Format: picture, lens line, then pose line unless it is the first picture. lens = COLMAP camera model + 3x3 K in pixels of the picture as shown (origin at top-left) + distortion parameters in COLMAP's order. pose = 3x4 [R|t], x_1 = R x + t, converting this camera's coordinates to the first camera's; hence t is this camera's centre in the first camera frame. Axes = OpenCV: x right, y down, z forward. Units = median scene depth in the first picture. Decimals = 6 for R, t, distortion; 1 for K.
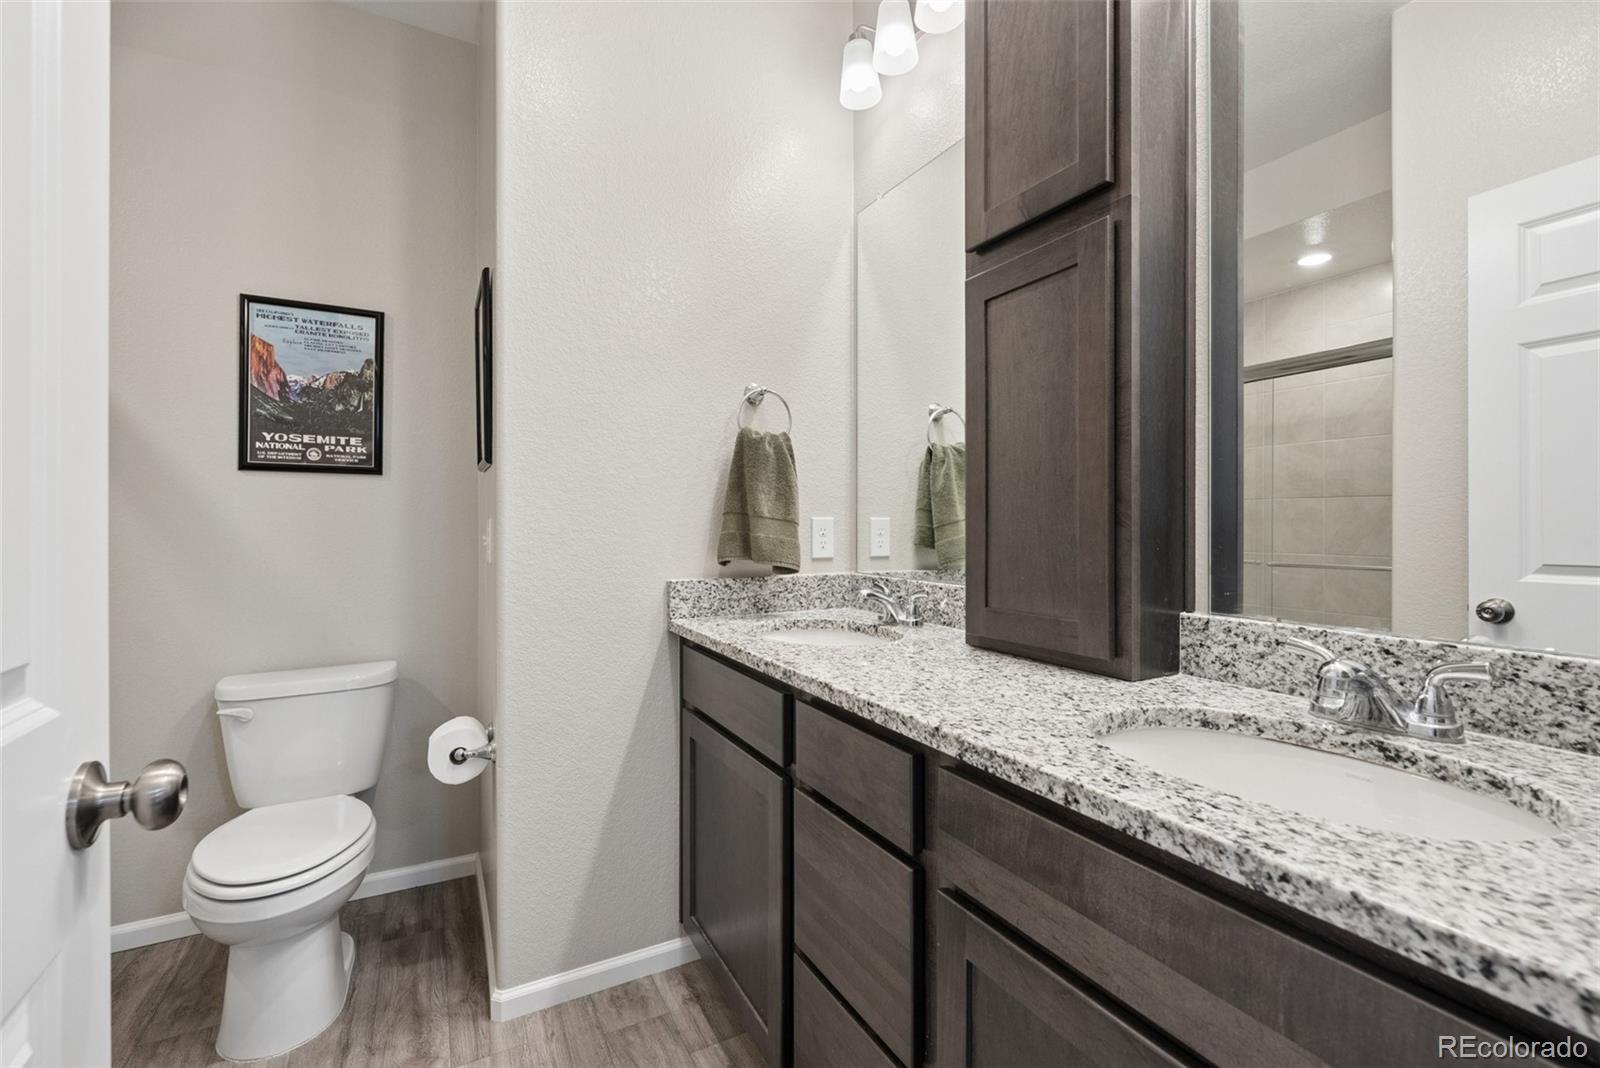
lens RADIAL K [[706.4, 0, 802.7], [0, 706.4, 523.9], [0, 0, 1]] dist [-0.001363, -0.000025]
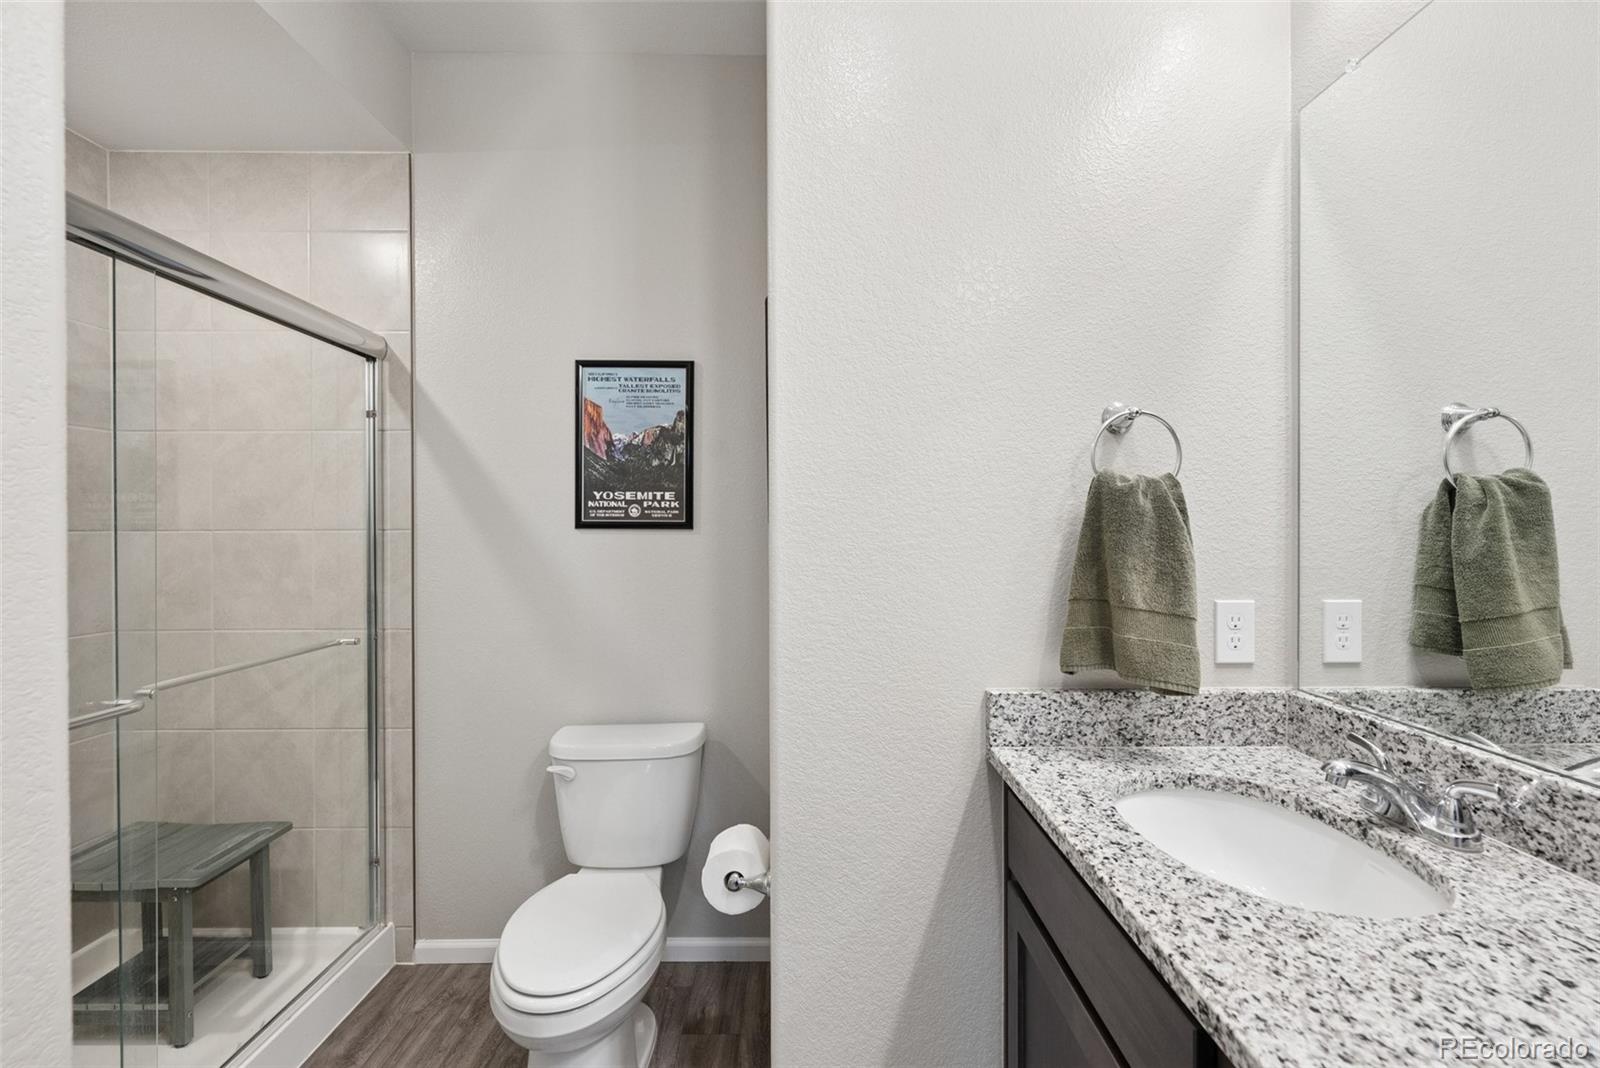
lens RADIAL K [[676.9, 0, 800.0], [0, 676.9, 534.0], [0, 0, 1]] dist [-0.000976, -0.000511]
pose [[0.882360, -0.000399, -0.470574, -0.030494], [0.004431, 0.999962, 0.007460, -0.074361], [0.470553, -0.008667, 0.882329, 0.268381]]
